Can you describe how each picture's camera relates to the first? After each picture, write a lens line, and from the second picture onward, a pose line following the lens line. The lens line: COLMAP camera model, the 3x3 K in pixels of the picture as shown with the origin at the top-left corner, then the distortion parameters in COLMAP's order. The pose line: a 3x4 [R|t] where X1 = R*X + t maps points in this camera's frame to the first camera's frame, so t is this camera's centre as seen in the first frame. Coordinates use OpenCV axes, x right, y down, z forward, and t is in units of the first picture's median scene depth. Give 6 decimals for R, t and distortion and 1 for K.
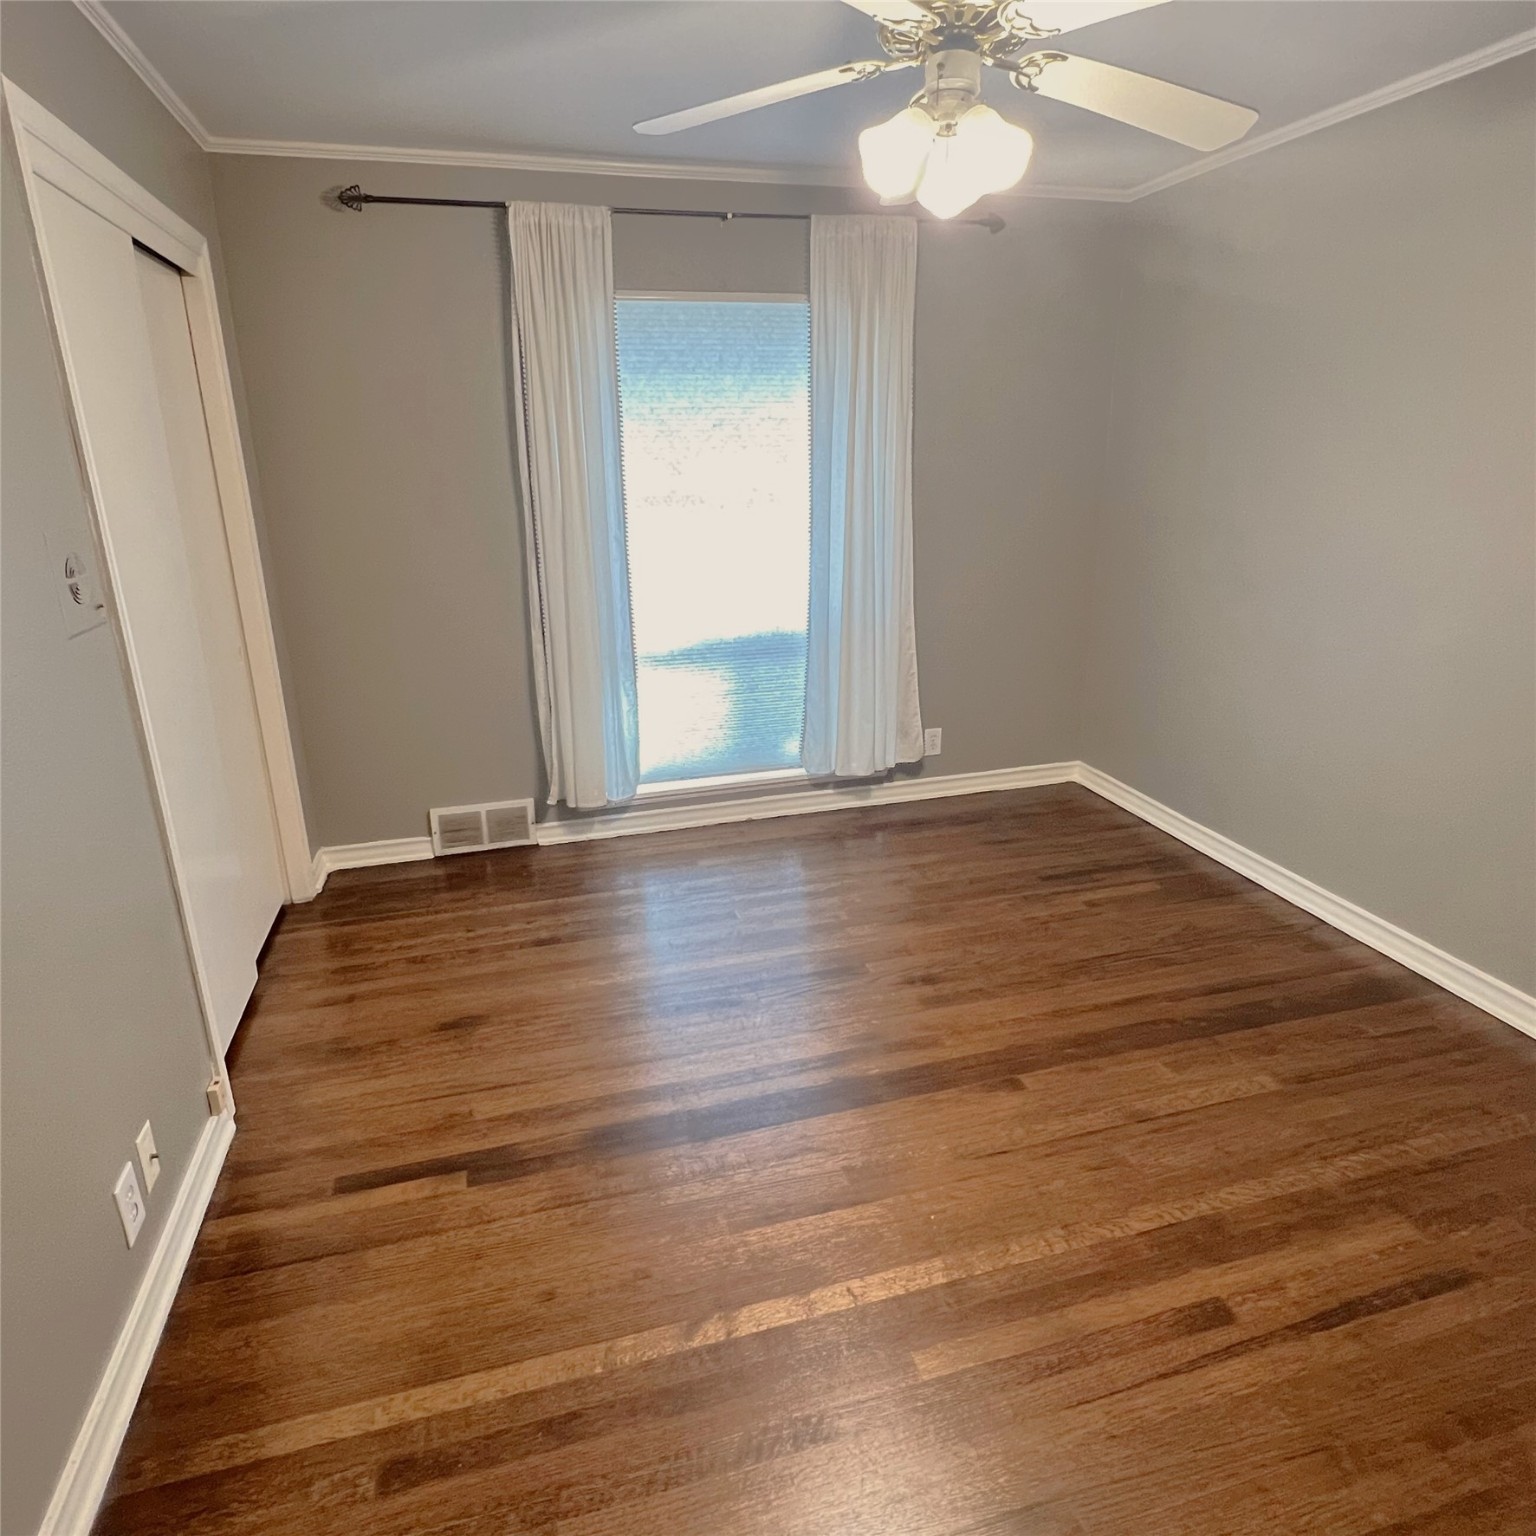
lens RADIAL K [[958.6, 0, 768.0], [0, 958.6, 768.0], [0, 0, 1]] dist [-0.000346, -0.000300]
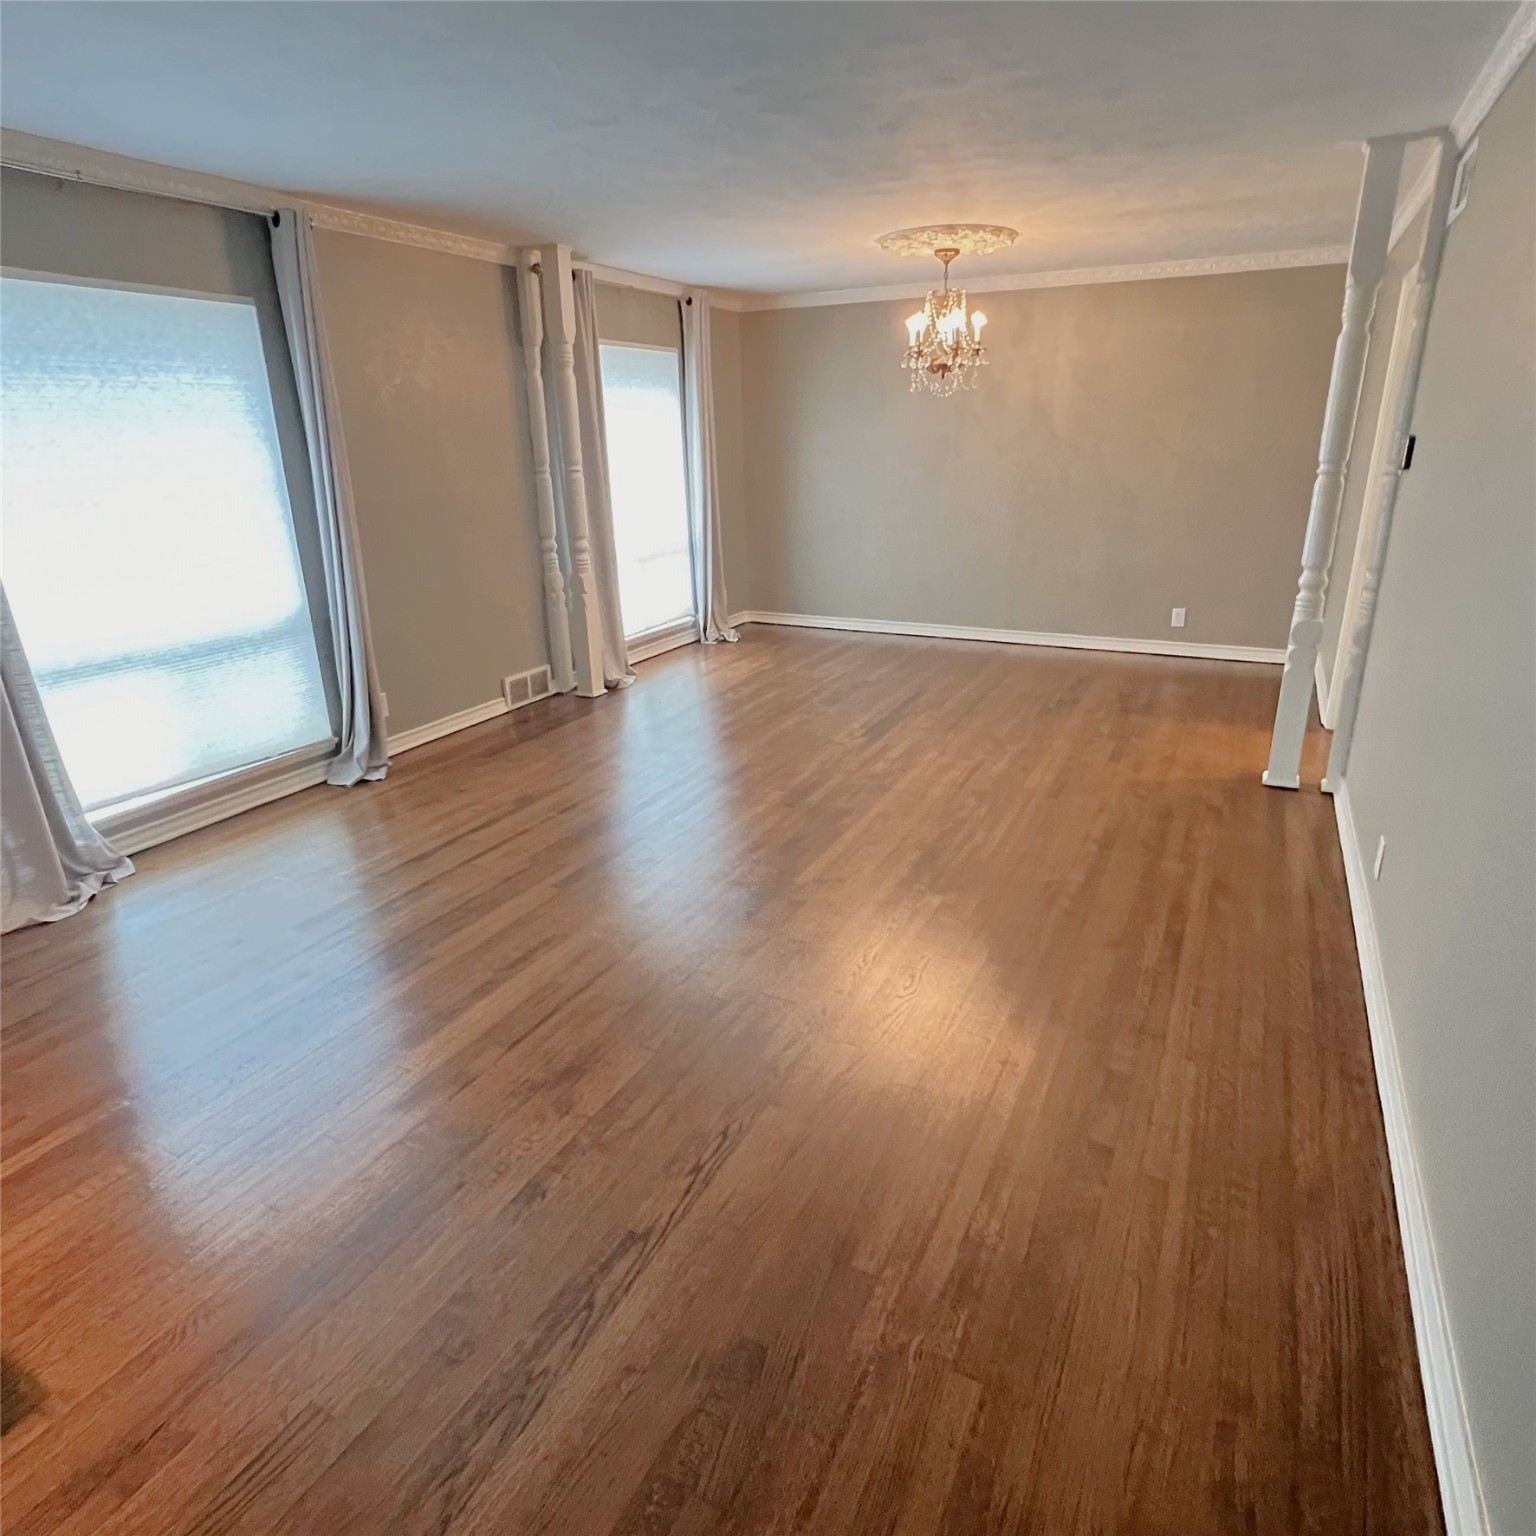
lens RADIAL K [[958.6, 0, 768.0], [0, 958.6, 768.0], [0, 0, 1]] dist [-0.000346, -0.000300]
pose [[0.674700, -0.235231, 0.699605, -1.115042], [0.232439, 0.967343, 0.101090, 0.119338], [-0.700537, 0.094410, 0.707343, -0.302956]]
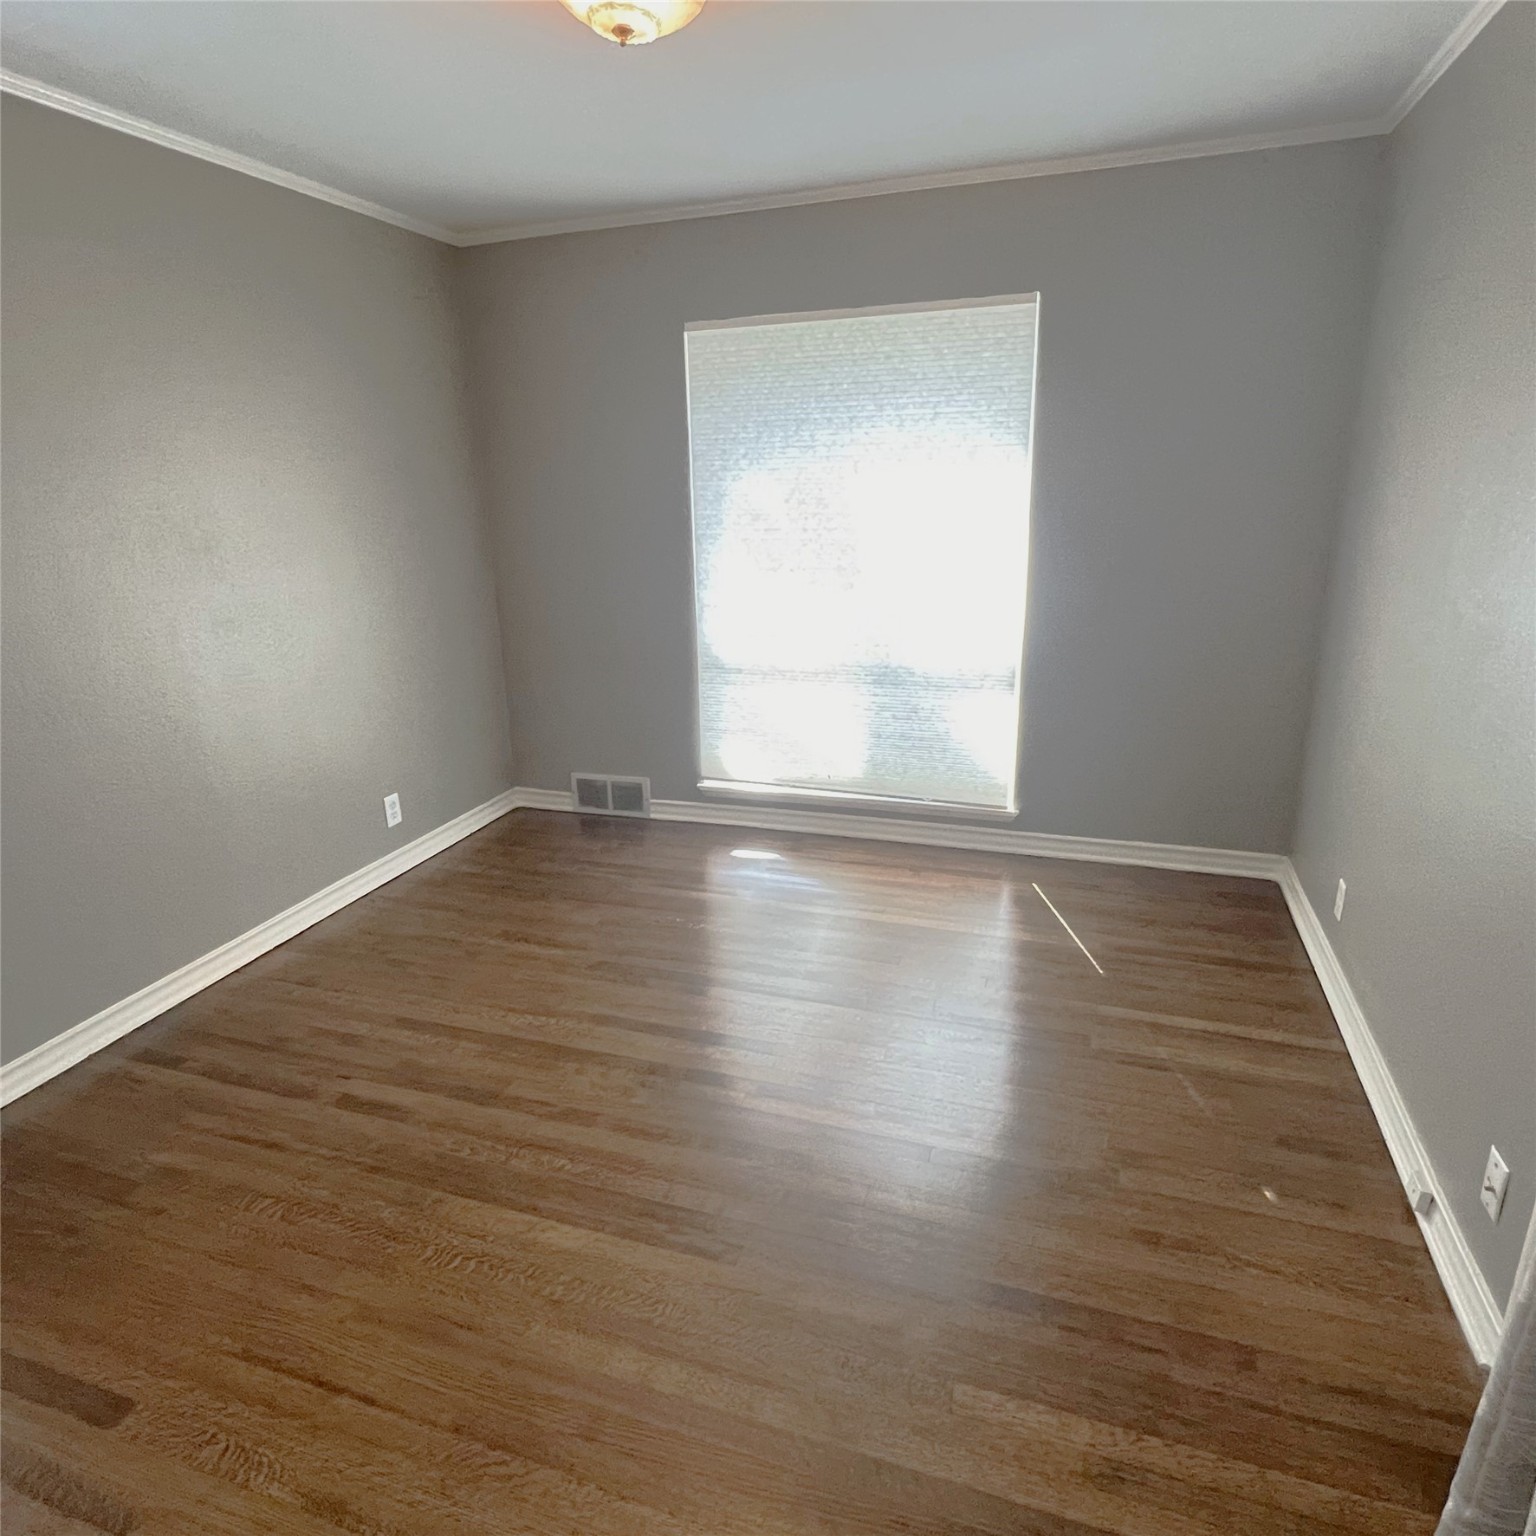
lens RADIAL K [[958.6, 0, 768.0], [0, 958.6, 768.0], [0, 0, 1]] dist [-0.000346, -0.000300]
pose [[0.823770, 0.166615, -0.541888, 0.507425], [-0.166872, 0.984755, 0.049108, -0.062600], [0.541809, 0.049972, 0.839015, 0.101283]]
